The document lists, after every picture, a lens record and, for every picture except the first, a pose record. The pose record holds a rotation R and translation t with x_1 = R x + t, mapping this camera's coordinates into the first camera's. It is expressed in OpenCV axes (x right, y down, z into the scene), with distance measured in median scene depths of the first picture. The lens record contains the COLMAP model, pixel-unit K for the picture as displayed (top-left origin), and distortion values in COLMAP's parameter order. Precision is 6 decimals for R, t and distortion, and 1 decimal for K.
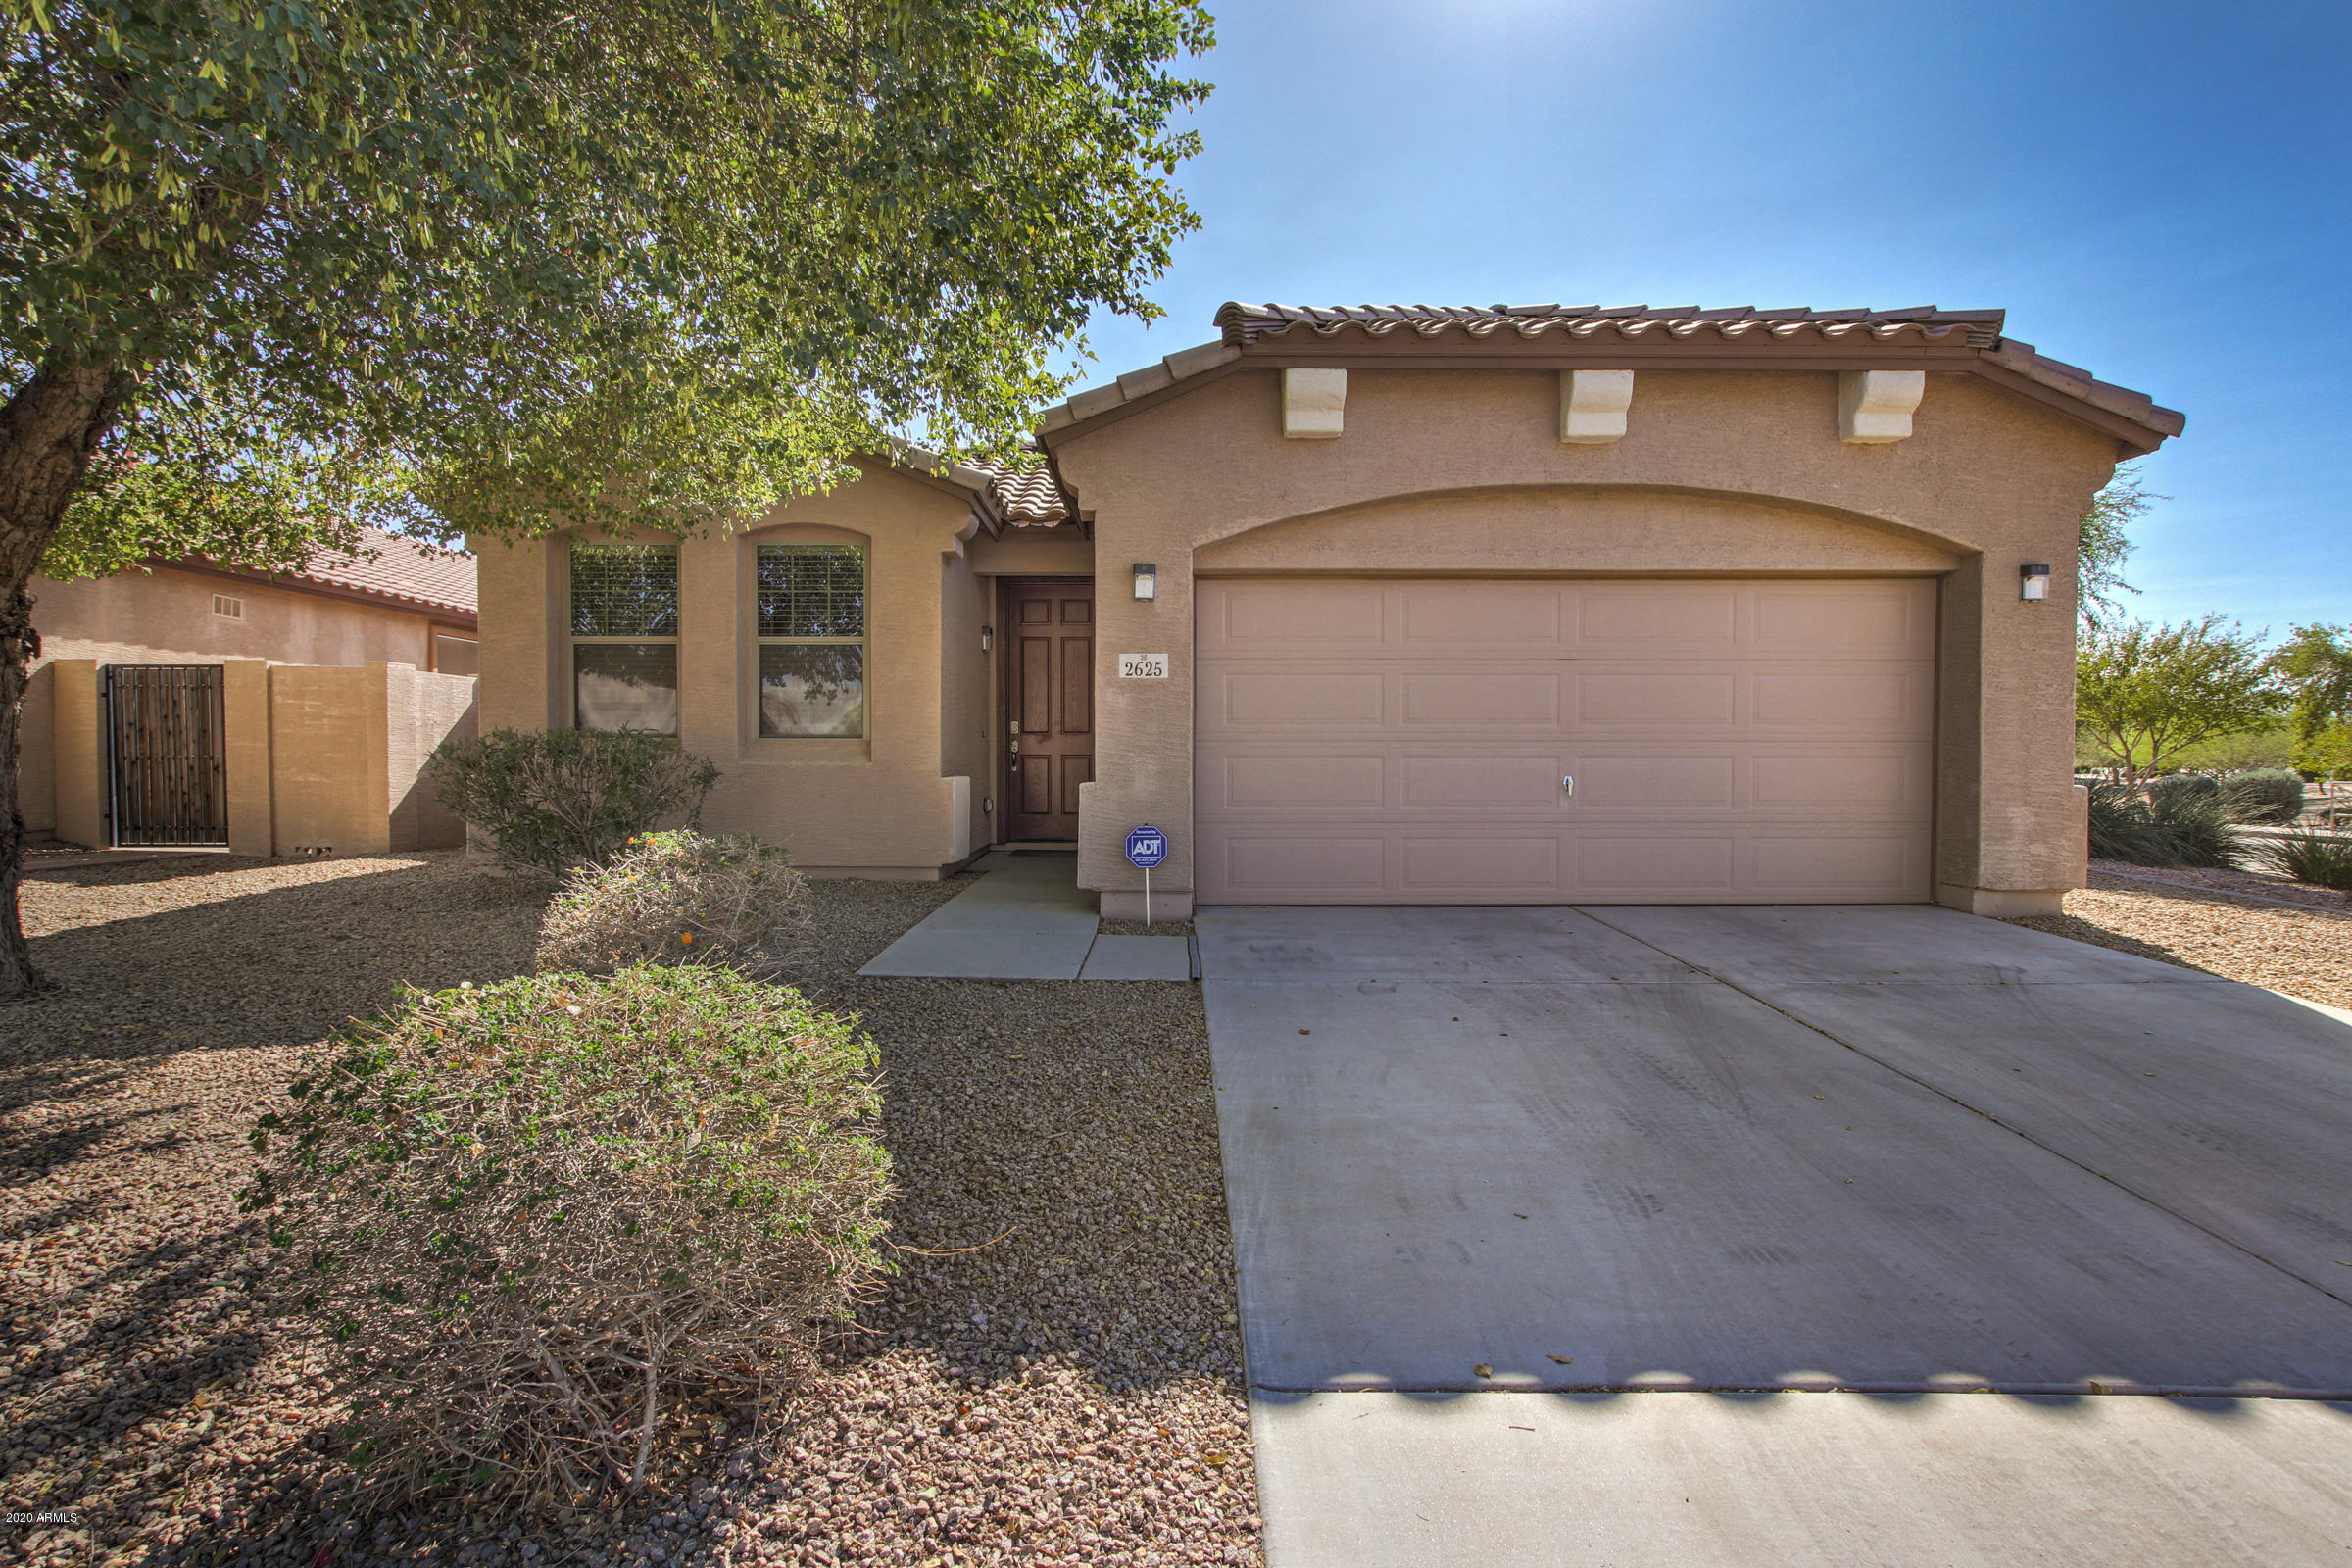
lens RADIAL K [[1076.8, 0, 1172.6], [0, 1076.8, 778.1], [0, 0, 1]] dist [-0.008324, 0.000062]
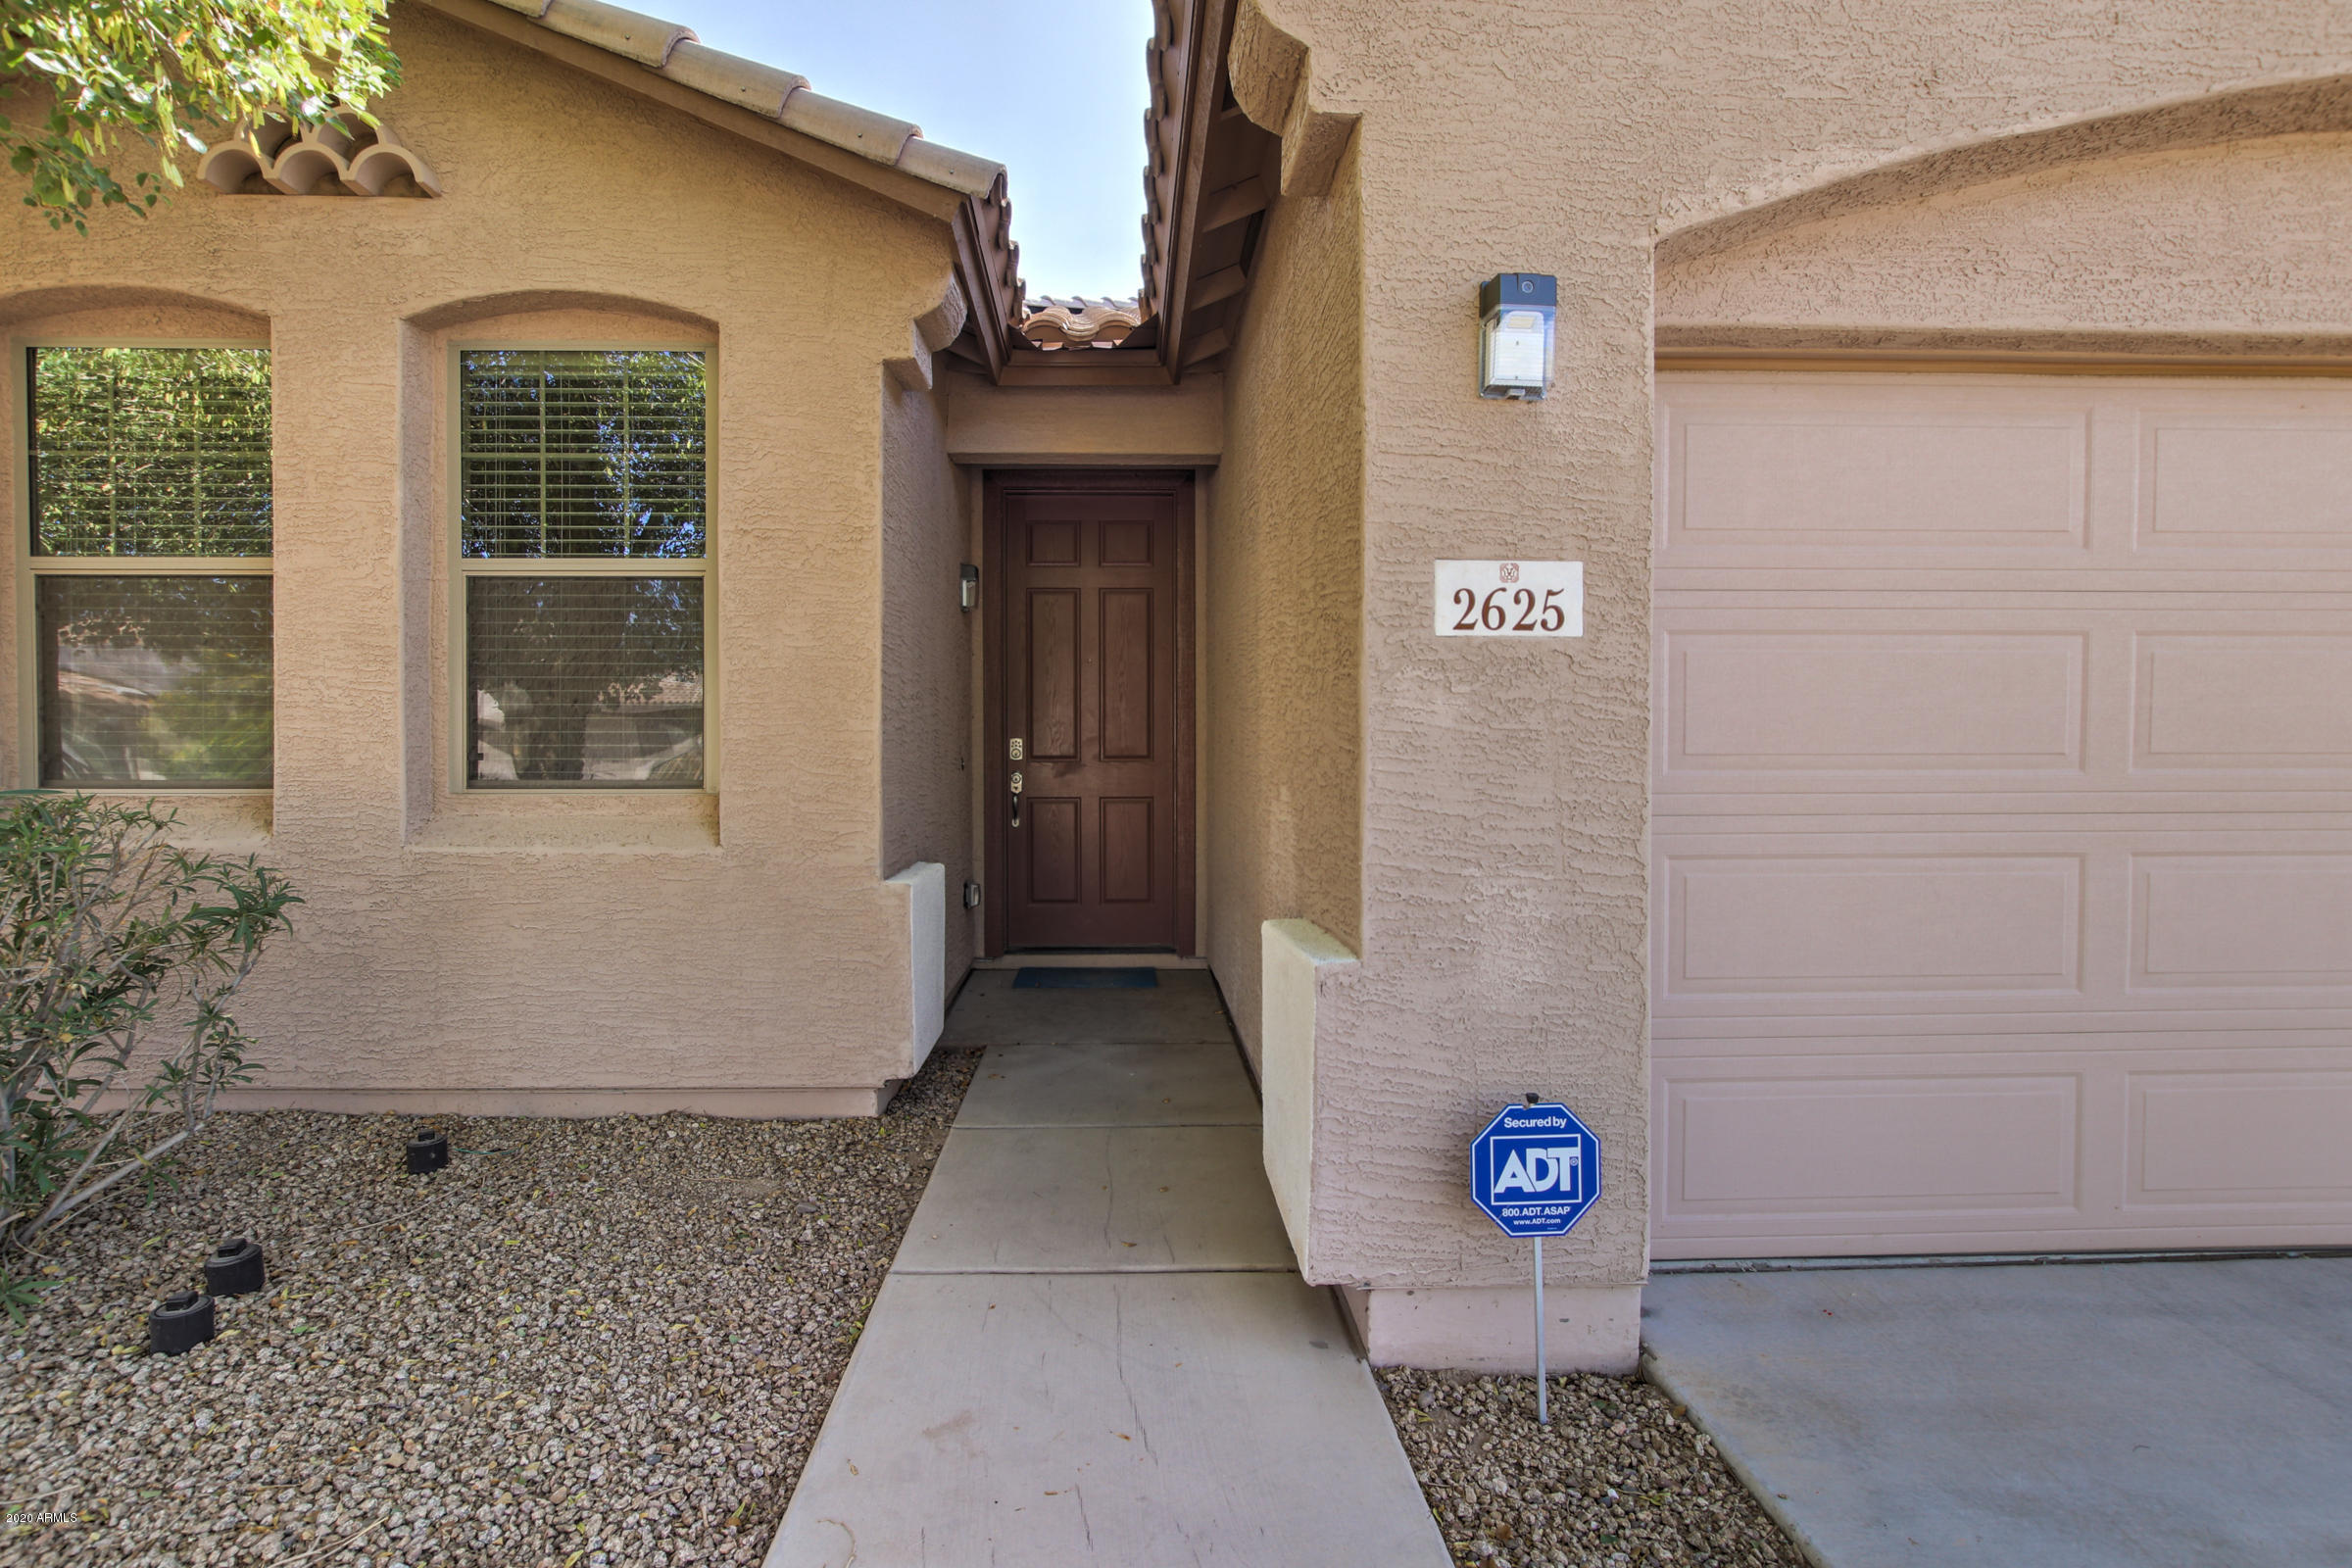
lens RADIAL K [[1168.5, 0, 1178.9], [0, 1168.5, 772.4], [0, 0, 1]] dist [-0.005759, 0.002962]
pose [[0.999420, -0.002816, 0.033937, -0.129590], [0.003114, 0.999957, -0.008721, -0.046205], [-0.033911, 0.008822, 0.999386, 0.611034]]
